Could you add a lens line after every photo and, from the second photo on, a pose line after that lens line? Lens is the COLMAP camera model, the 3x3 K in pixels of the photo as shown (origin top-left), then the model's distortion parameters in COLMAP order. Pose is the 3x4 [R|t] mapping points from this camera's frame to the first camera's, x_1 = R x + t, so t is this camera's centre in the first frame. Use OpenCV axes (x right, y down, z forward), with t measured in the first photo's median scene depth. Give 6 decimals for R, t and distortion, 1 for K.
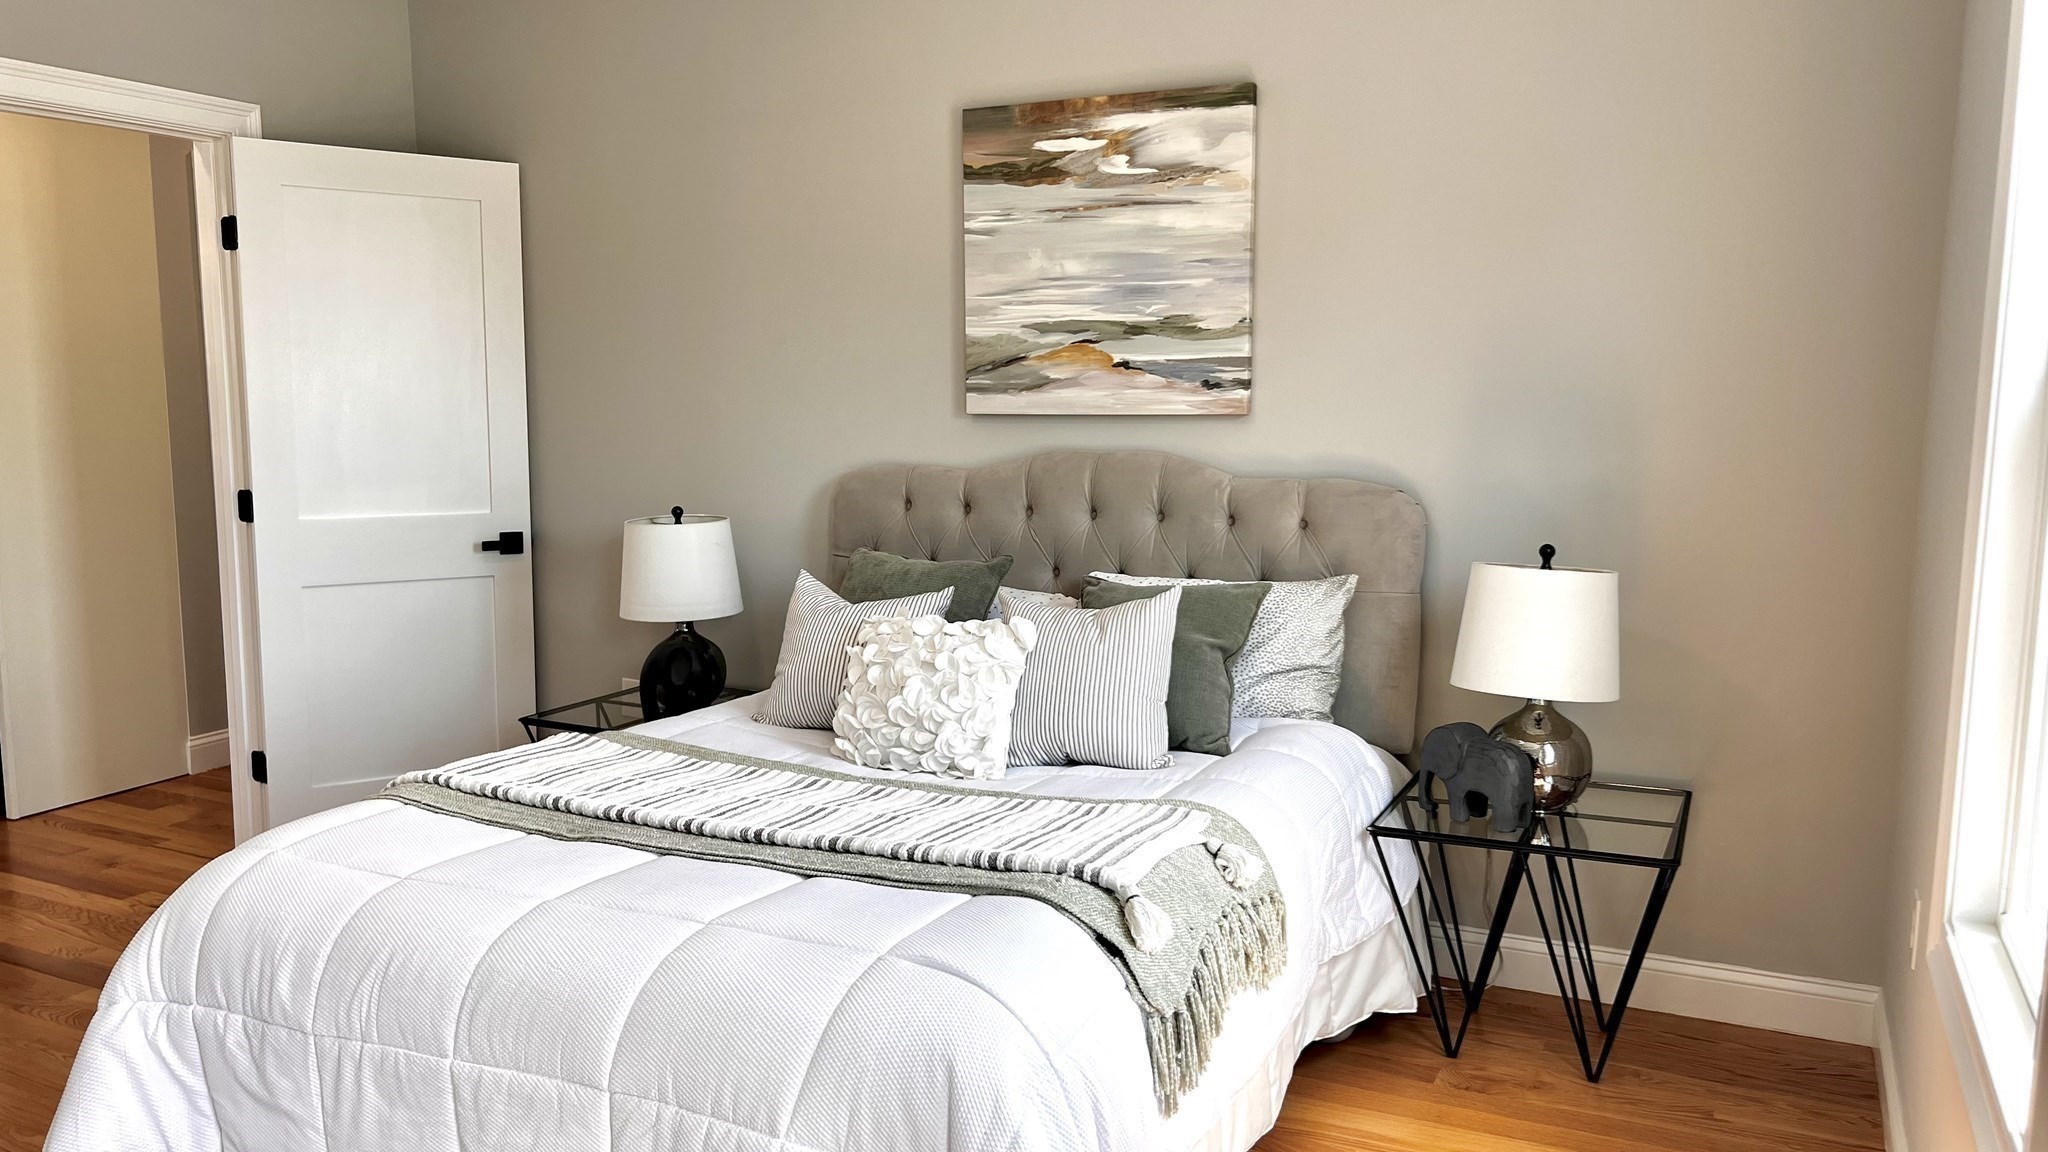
lens RADIAL K [[1551.7, 0, 1017.0], [0, 1551.7, 590.4], [0, 0, 1]] dist [0.042303, -0.049008]
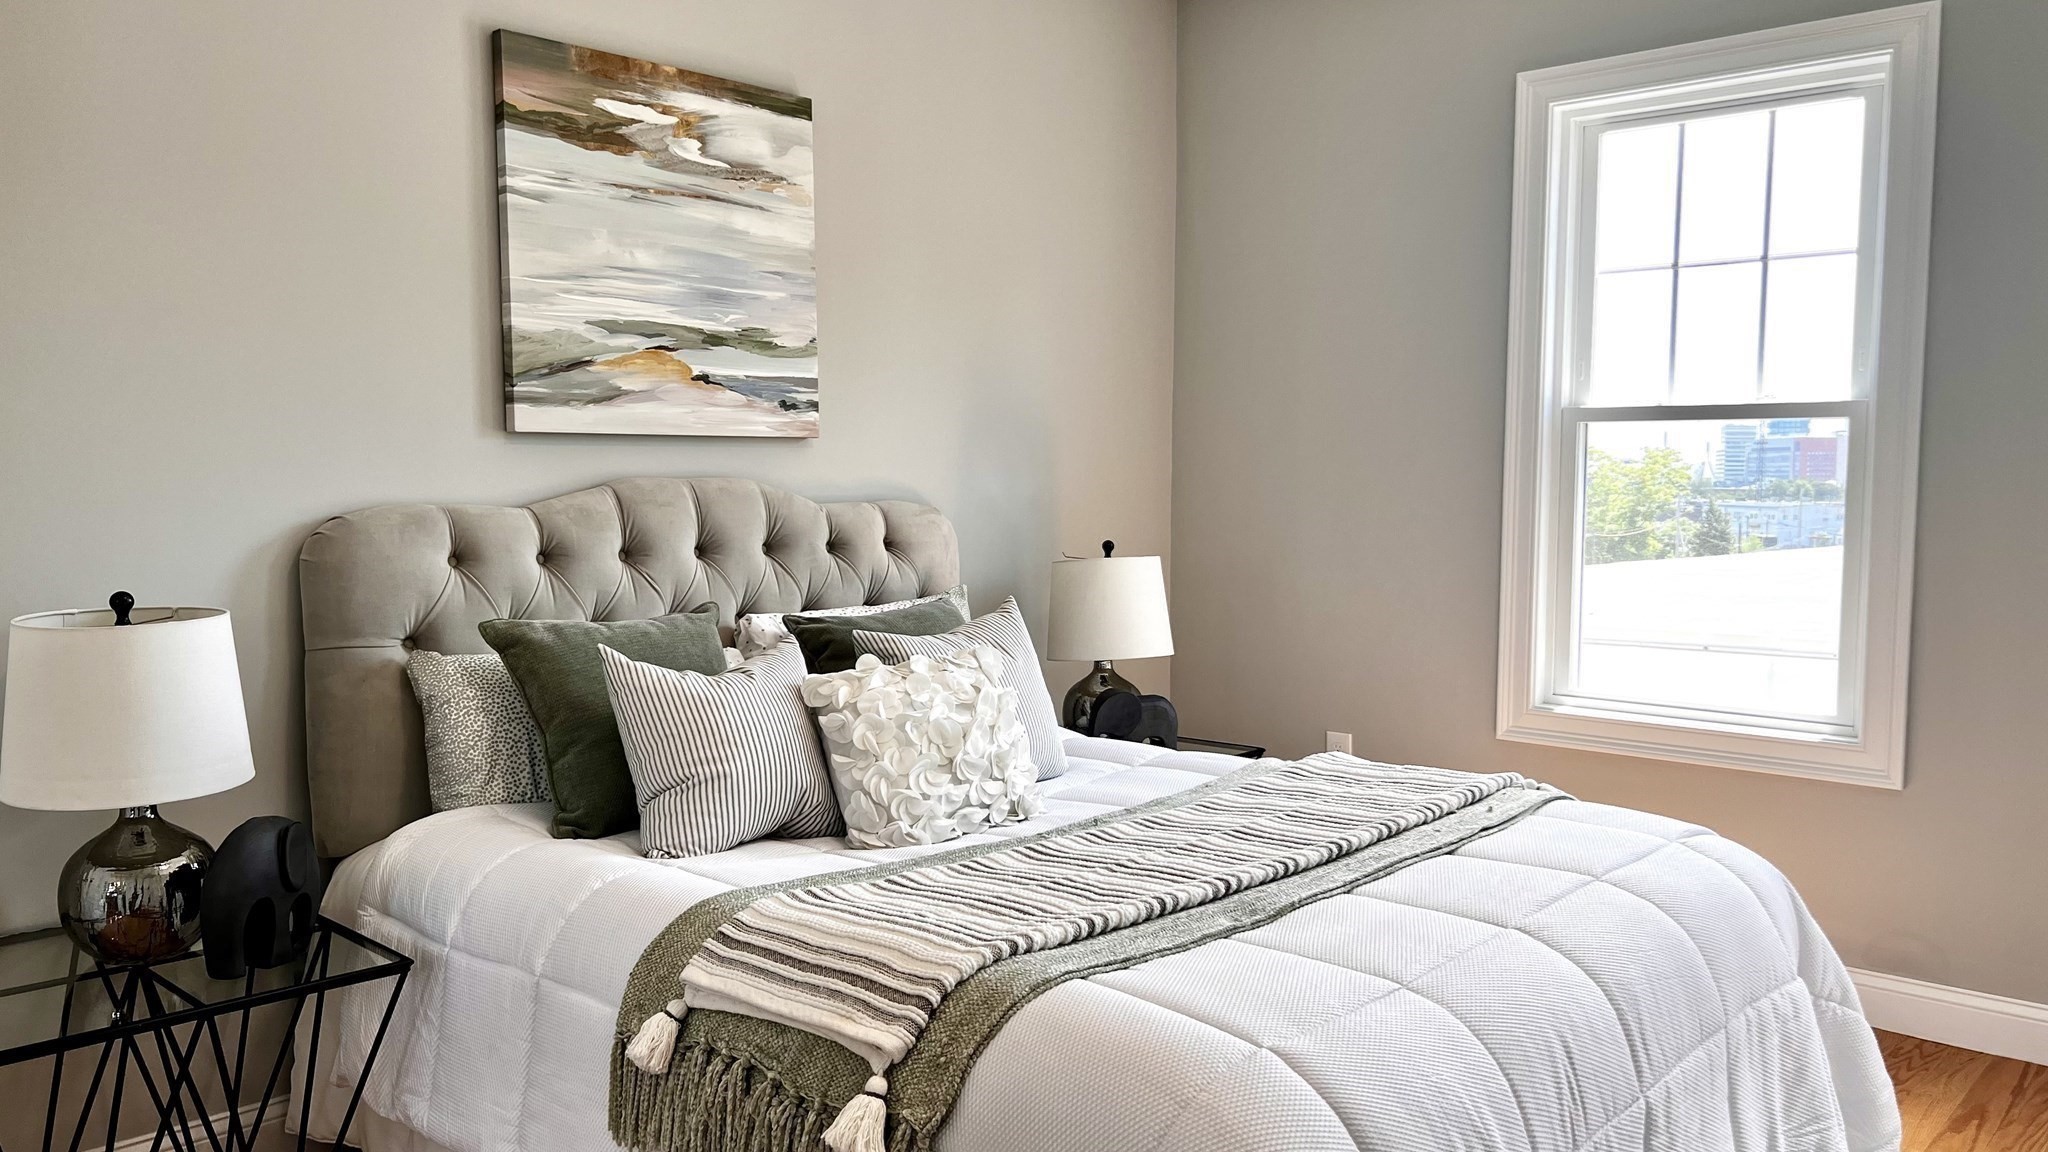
lens RADIAL K [[1551.7, 0, 1033.8], [0, 1551.7, 571.1], [0, 0, 1]] dist [0.042303, -0.049008]
pose [[0.284070, -0.054773, 0.957238, -0.725071], [0.127814, 0.991620, 0.018811, -0.031072], [-0.950246, 0.117005, 0.288690, 0.589144]]
